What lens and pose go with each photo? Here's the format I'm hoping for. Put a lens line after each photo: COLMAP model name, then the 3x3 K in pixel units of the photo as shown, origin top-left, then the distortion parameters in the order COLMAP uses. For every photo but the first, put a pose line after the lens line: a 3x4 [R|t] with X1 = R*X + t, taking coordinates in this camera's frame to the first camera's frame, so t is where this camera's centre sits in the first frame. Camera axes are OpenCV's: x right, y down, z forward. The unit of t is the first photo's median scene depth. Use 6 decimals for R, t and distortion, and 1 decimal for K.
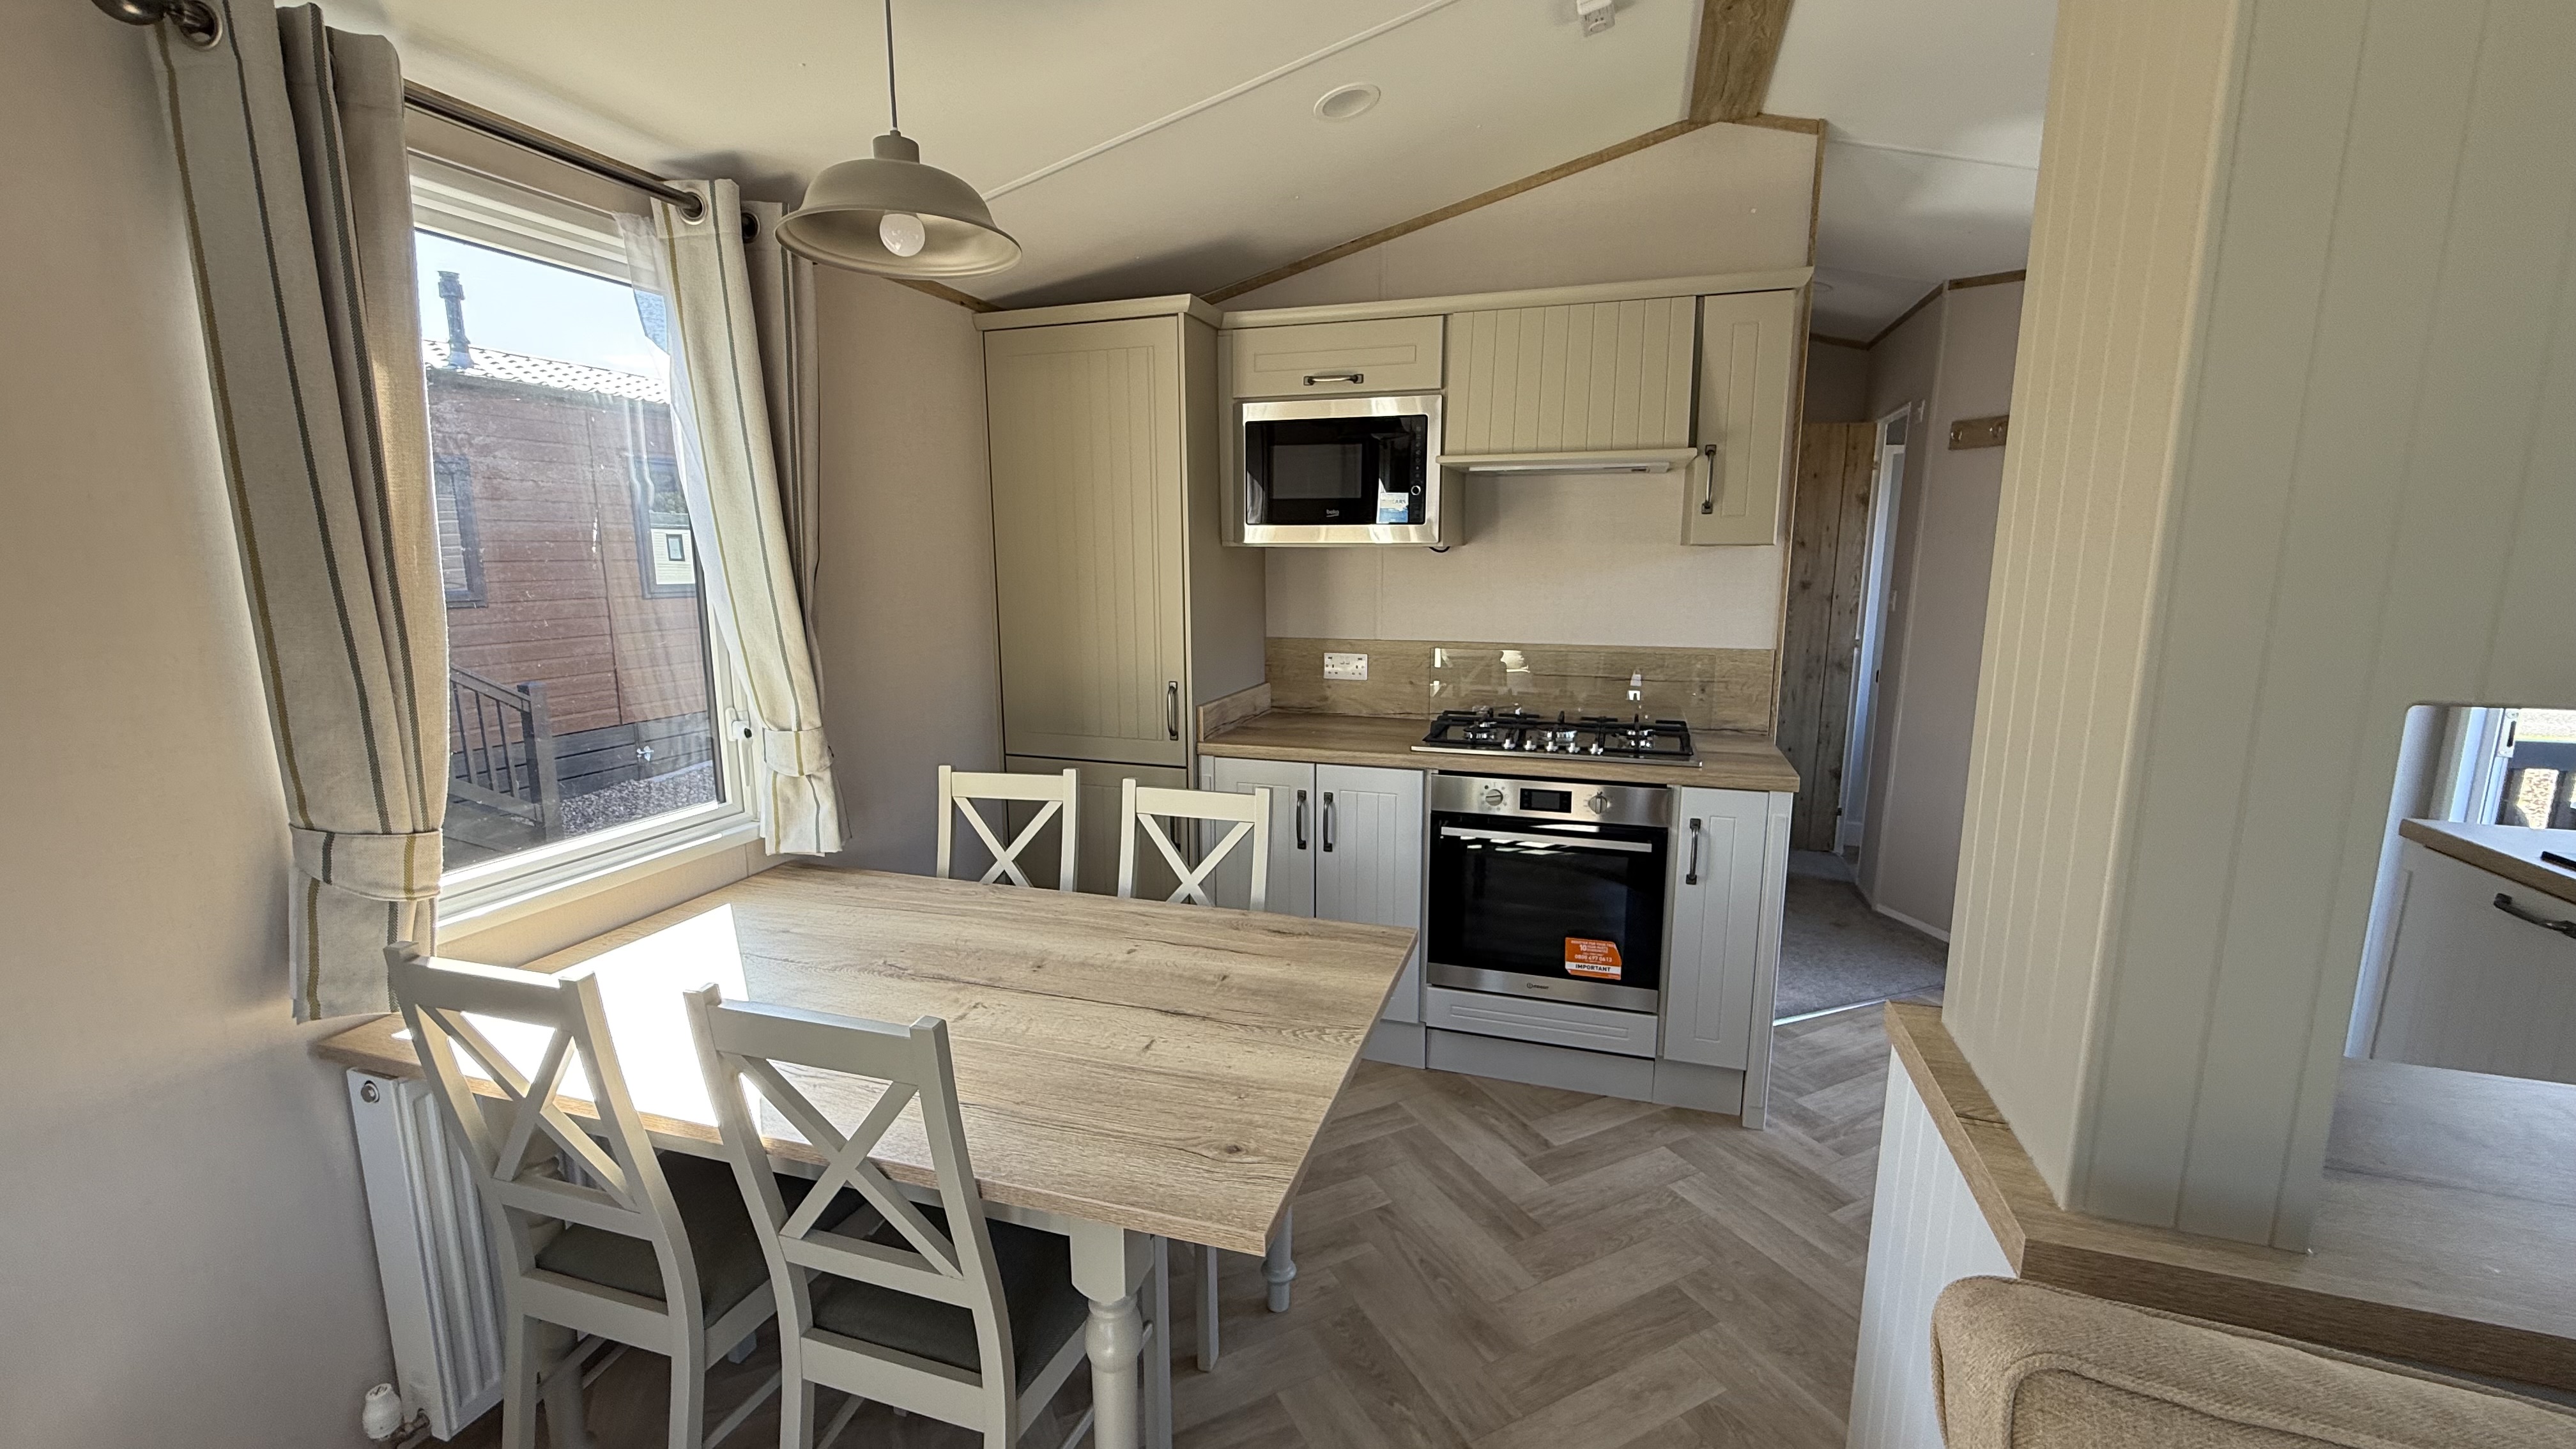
lens RADIAL K [[1027.0, 0, 1288.0], [0, 1027.0, 724.5], [0, 0, 1]] dist [-0.000190, 0.000006]
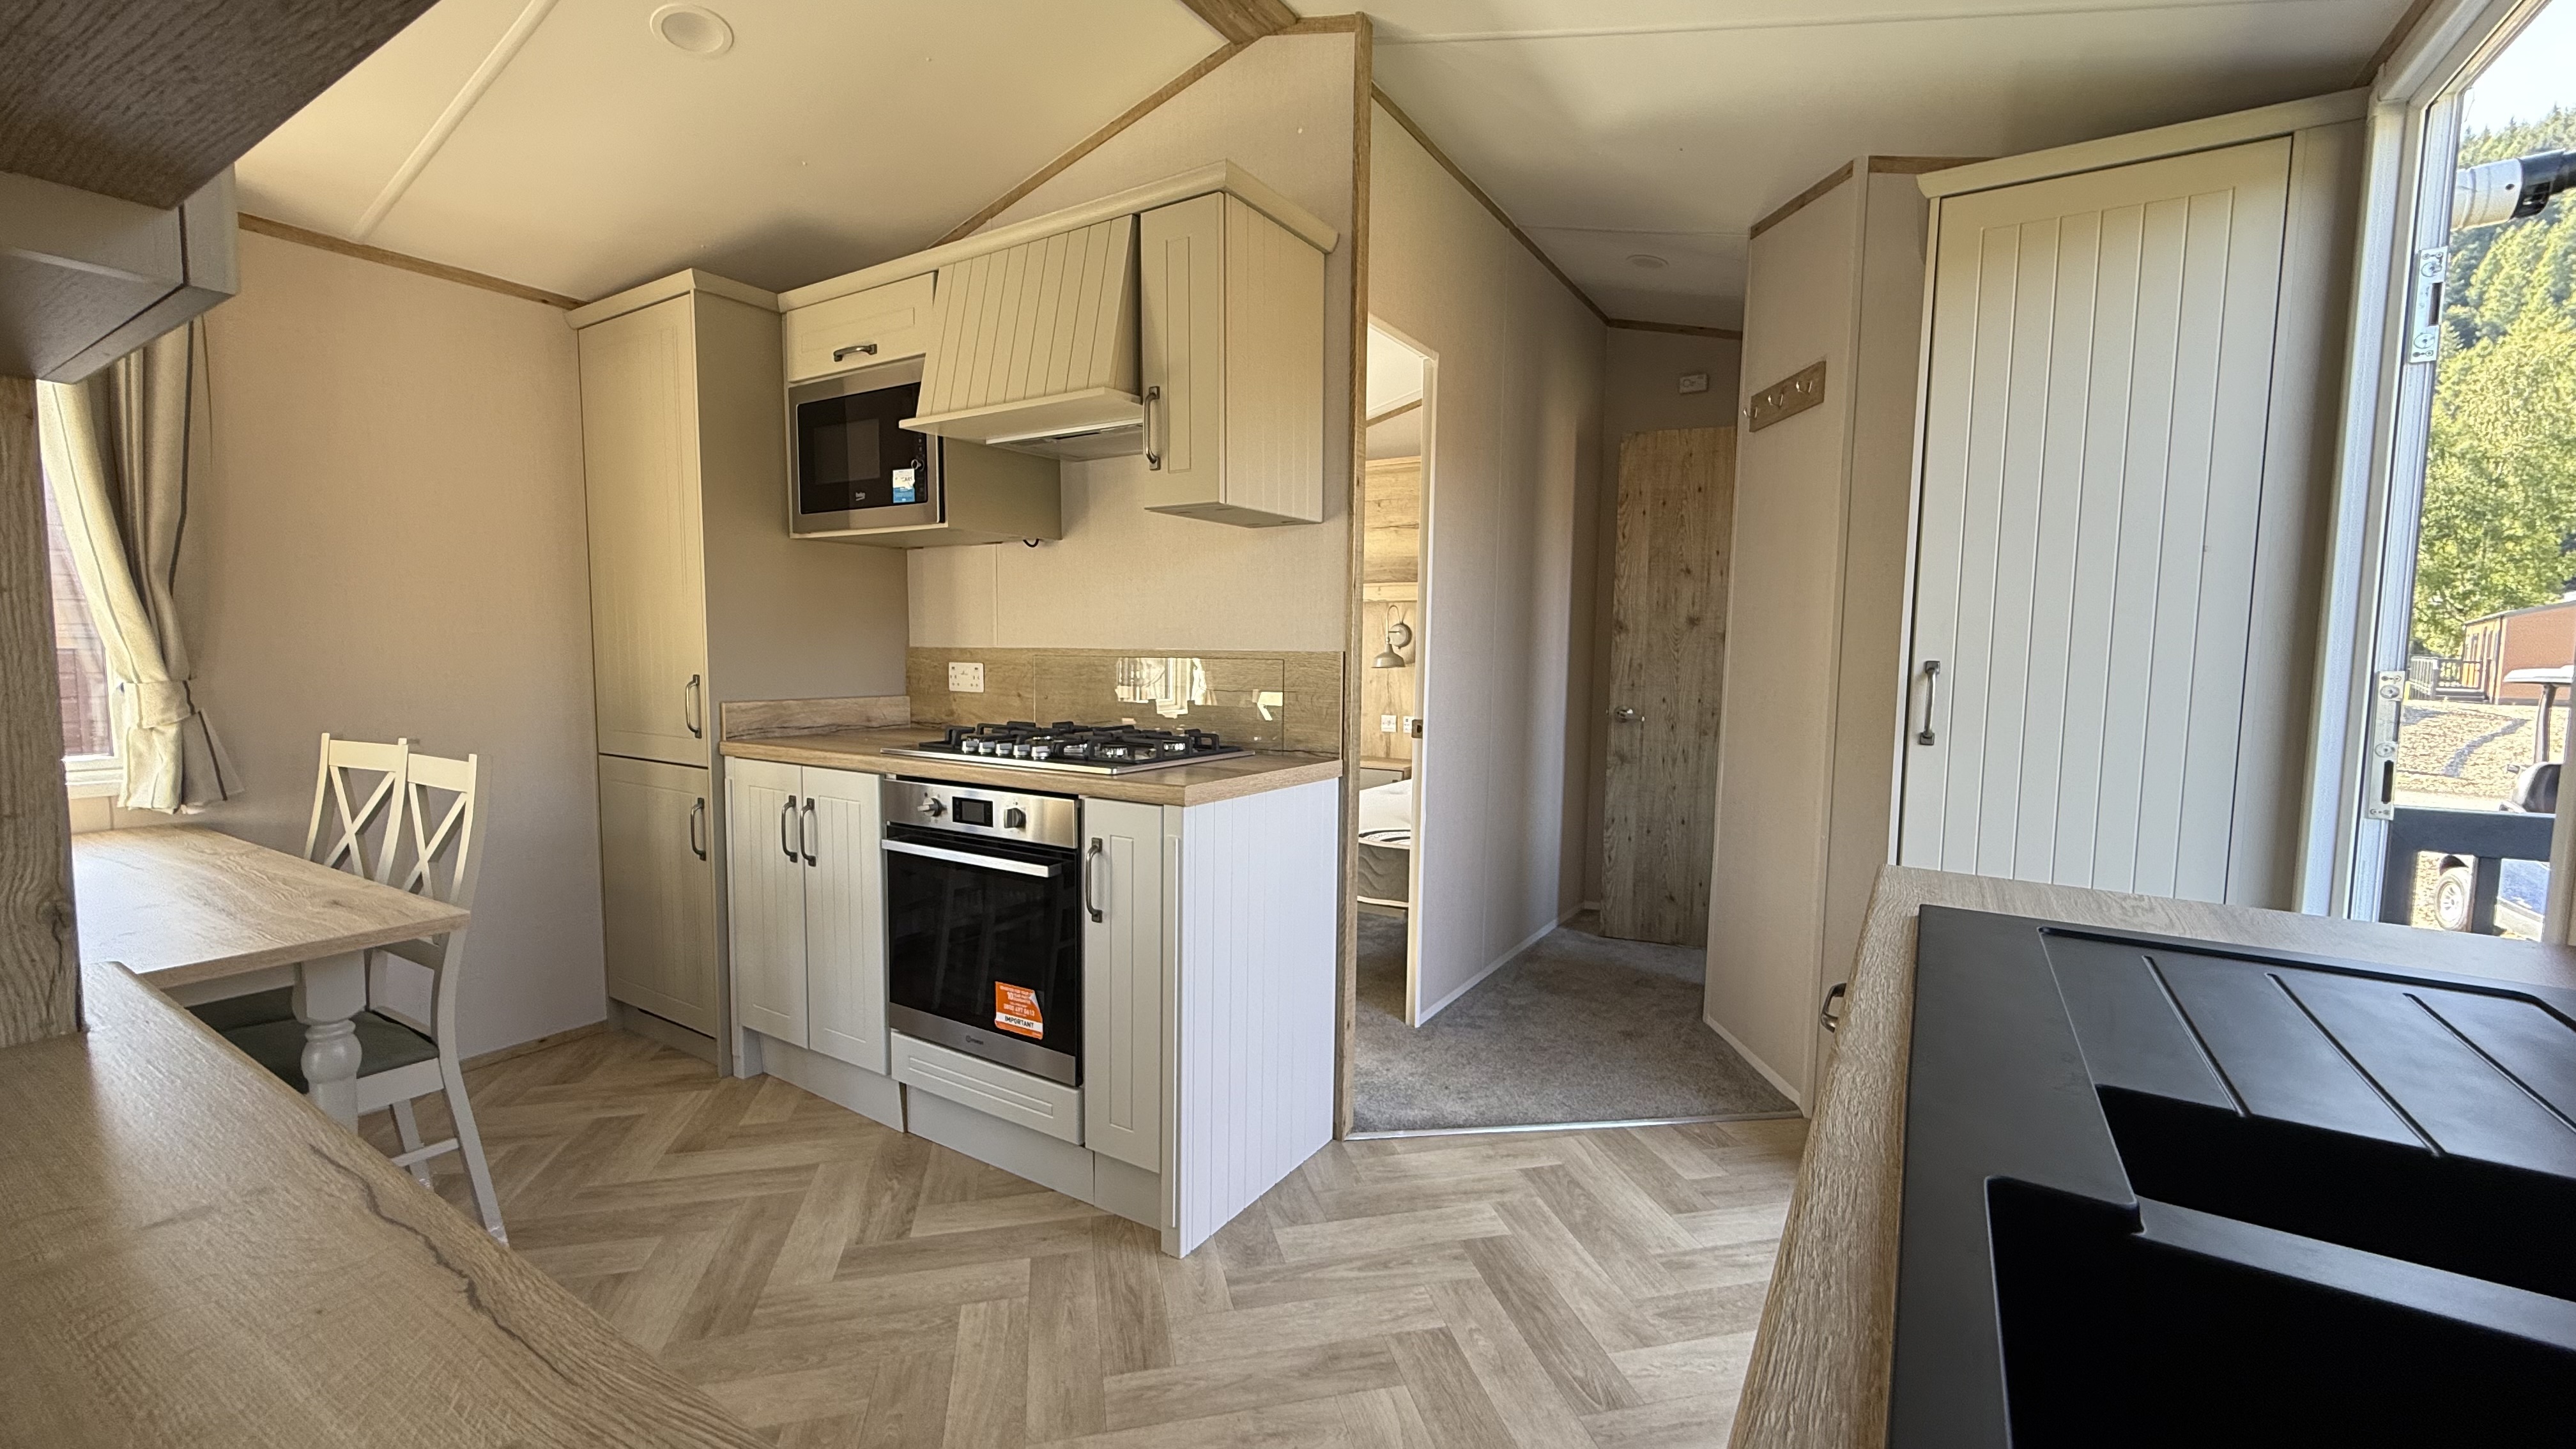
lens RADIAL K [[1027.0, 0, 1288.0], [0, 1027.0, 724.5], [0, 0, 1]] dist [-0.000190, 0.000006]
pose [[0.970795, 0.028577, -0.238202, 0.687412], [-0.050612, 0.994930, -0.086908, 0.061916], [0.234511, 0.096426, 0.967319, 0.238571]]
